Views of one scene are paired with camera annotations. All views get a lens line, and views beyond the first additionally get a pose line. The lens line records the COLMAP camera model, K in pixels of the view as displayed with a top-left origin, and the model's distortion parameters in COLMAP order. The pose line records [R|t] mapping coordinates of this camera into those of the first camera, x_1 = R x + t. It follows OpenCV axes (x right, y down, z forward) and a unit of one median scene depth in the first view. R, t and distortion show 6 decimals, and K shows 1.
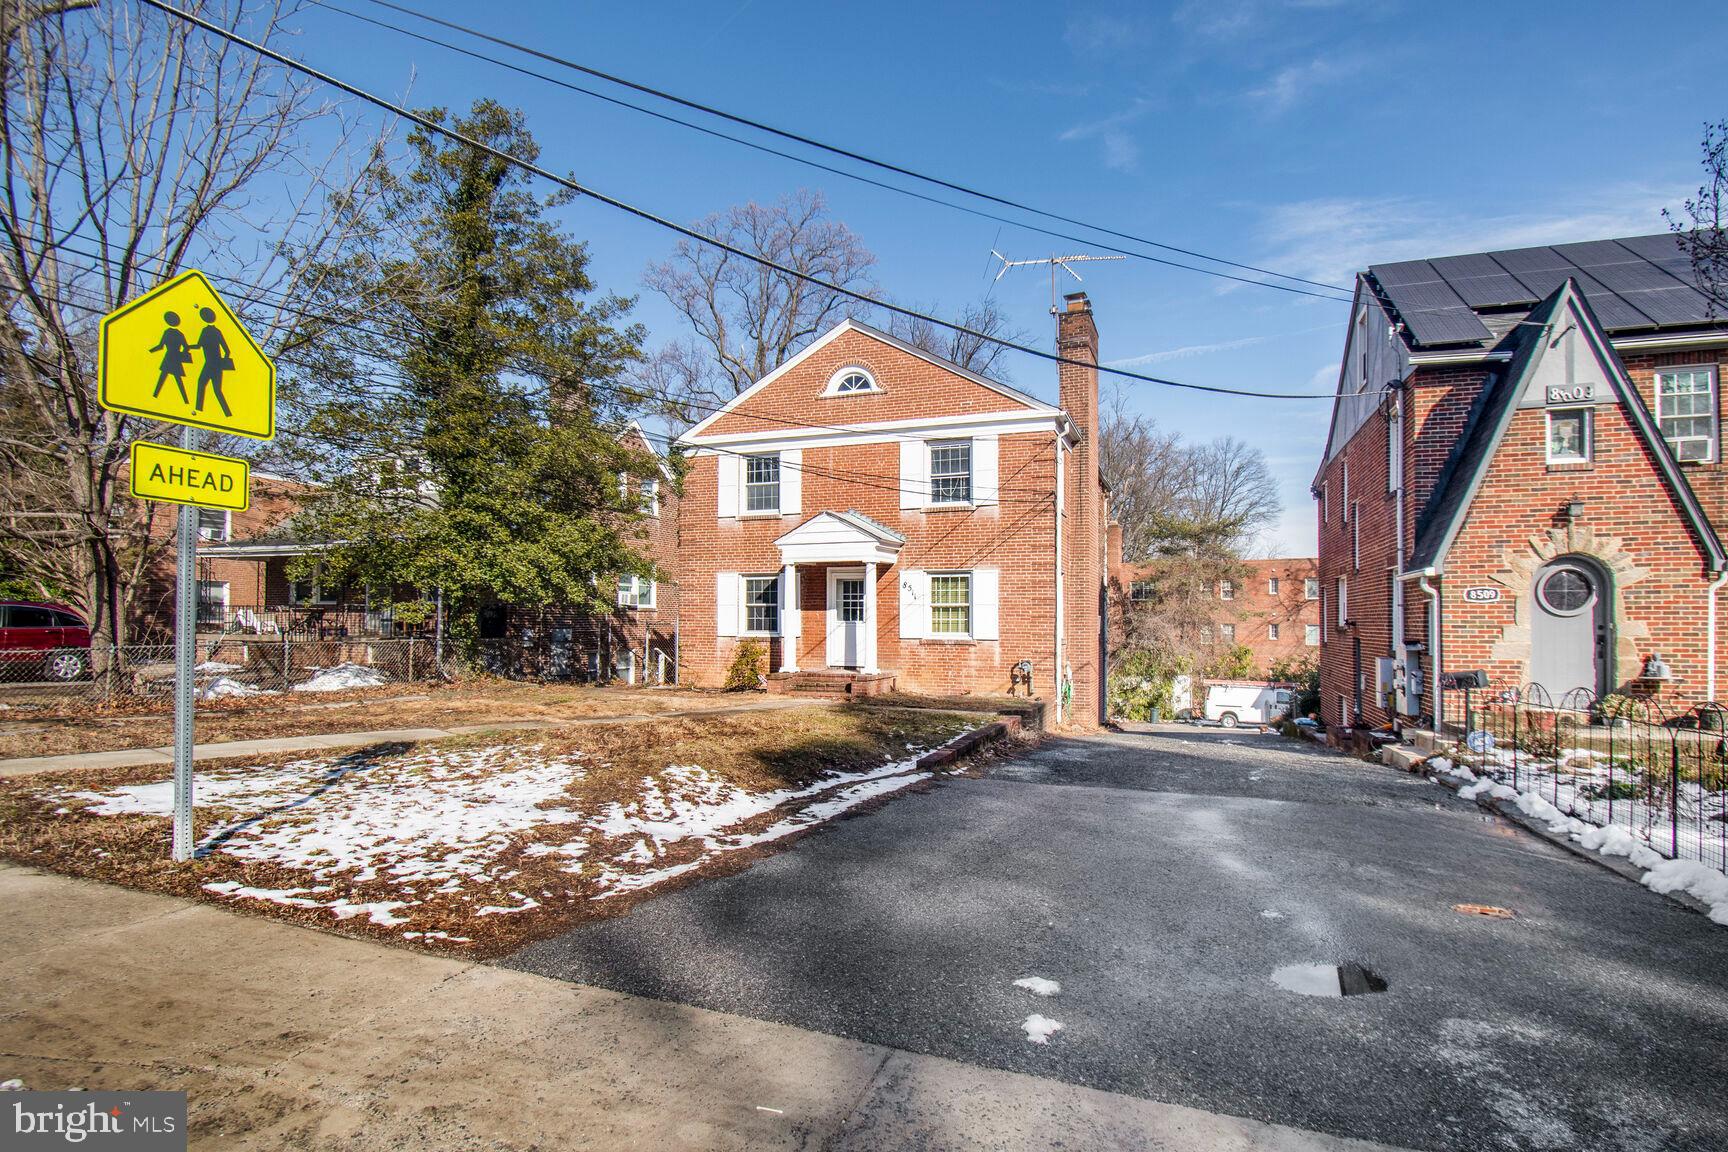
lens RADIAL K [[822.1, 0, 859.5], [0, 822.1, 573.0], [0, 0, 1]] dist [0.001389, 0.000053]
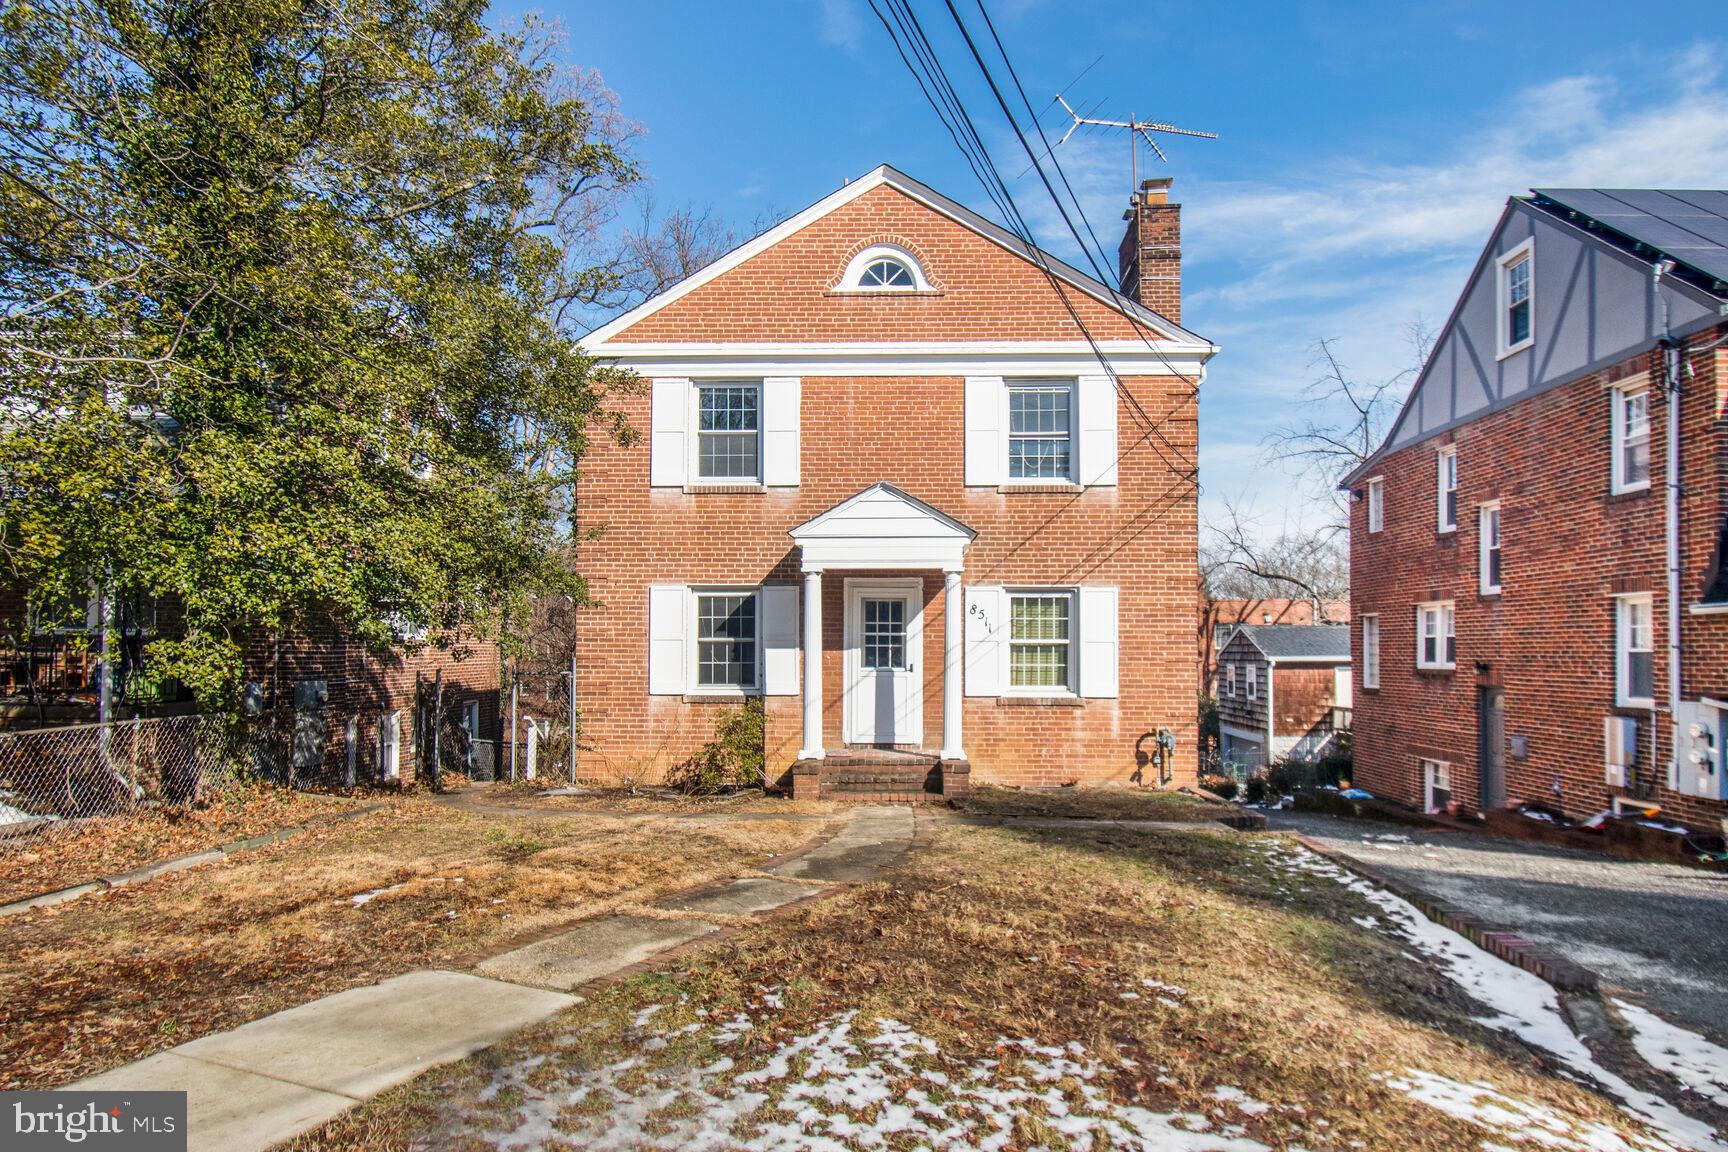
lens RADIAL K [[1100.2, 0, 863.1], [0, 1100.2, 590.5], [0, 0, 1]] dist [-0.000611, -0.000292]
pose [[0.958210, 0.016953, 0.285564, -0.254324], [-0.018349, 0.999829, 0.002213, 0.000248], [-0.285477, -0.007360, 0.958357, 0.230807]]
